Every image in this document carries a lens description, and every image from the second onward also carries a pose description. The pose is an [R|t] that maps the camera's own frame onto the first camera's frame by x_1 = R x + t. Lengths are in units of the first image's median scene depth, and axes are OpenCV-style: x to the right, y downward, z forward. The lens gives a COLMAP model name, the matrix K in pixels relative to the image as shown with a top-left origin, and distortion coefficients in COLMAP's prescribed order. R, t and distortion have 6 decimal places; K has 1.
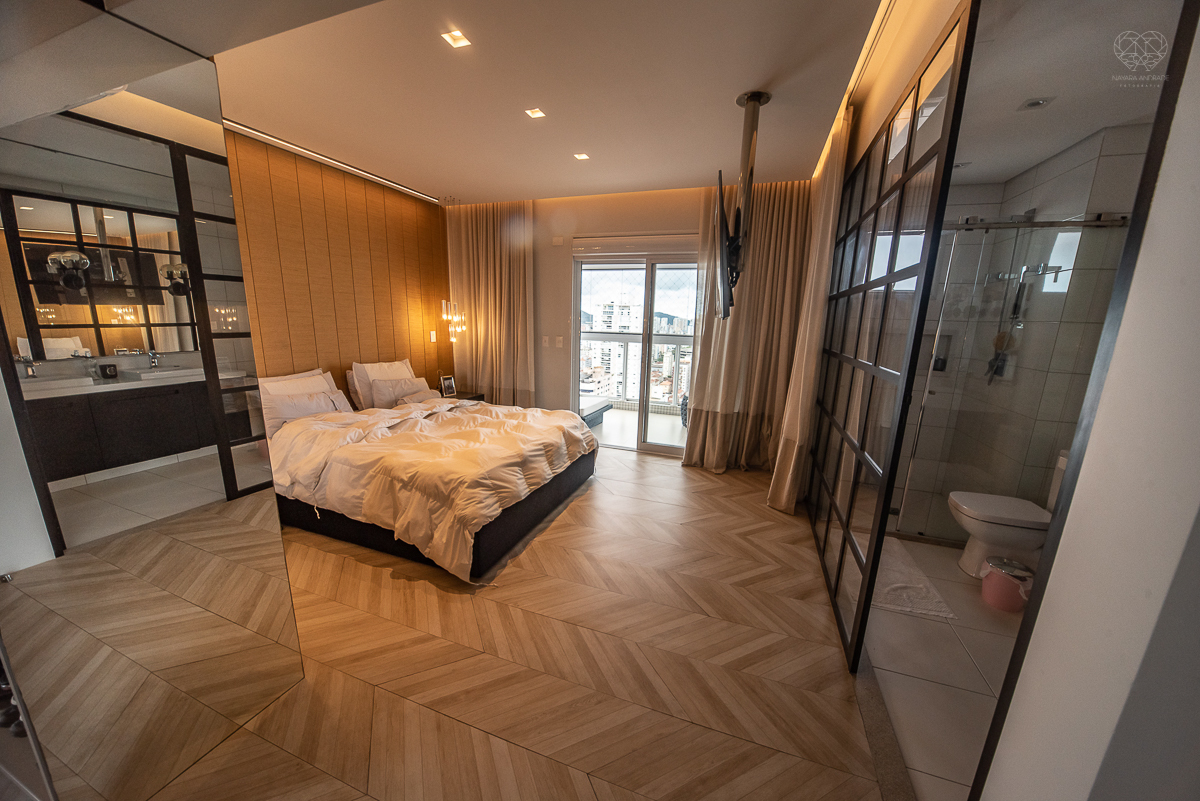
lens RADIAL K [[417.4, 0, 590.4], [0, 417.4, 405.1], [0, 0, 1]] dist [-0.014317, -0.000077]
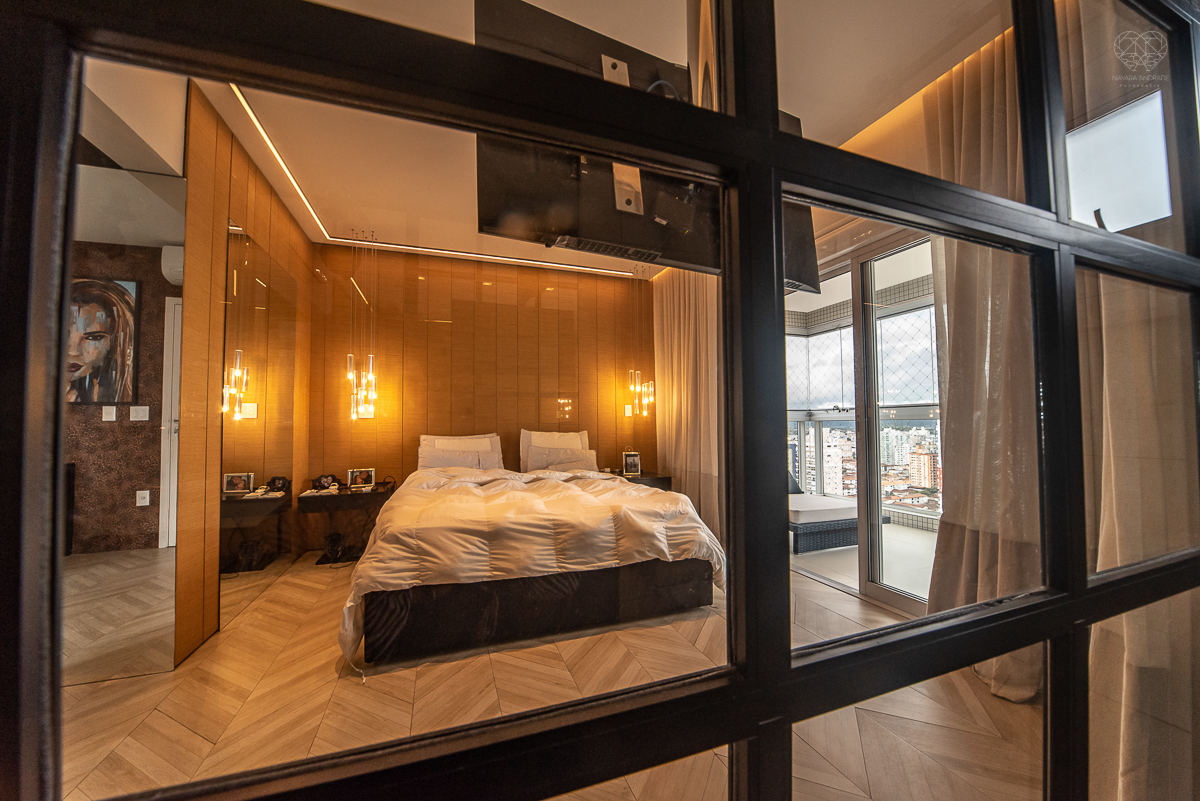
lens RADIAL K [[417.4, 0, 597.4], [0, 417.4, 409.2], [0, 0, 1]] dist [-0.014317, -0.000077]
pose [[0.649519, -0.061214, -0.757877, 0.395974], [-0.129681, 0.973231, -0.189747, 0.027163], [0.749205, 0.221526, 0.624194, 0.462529]]
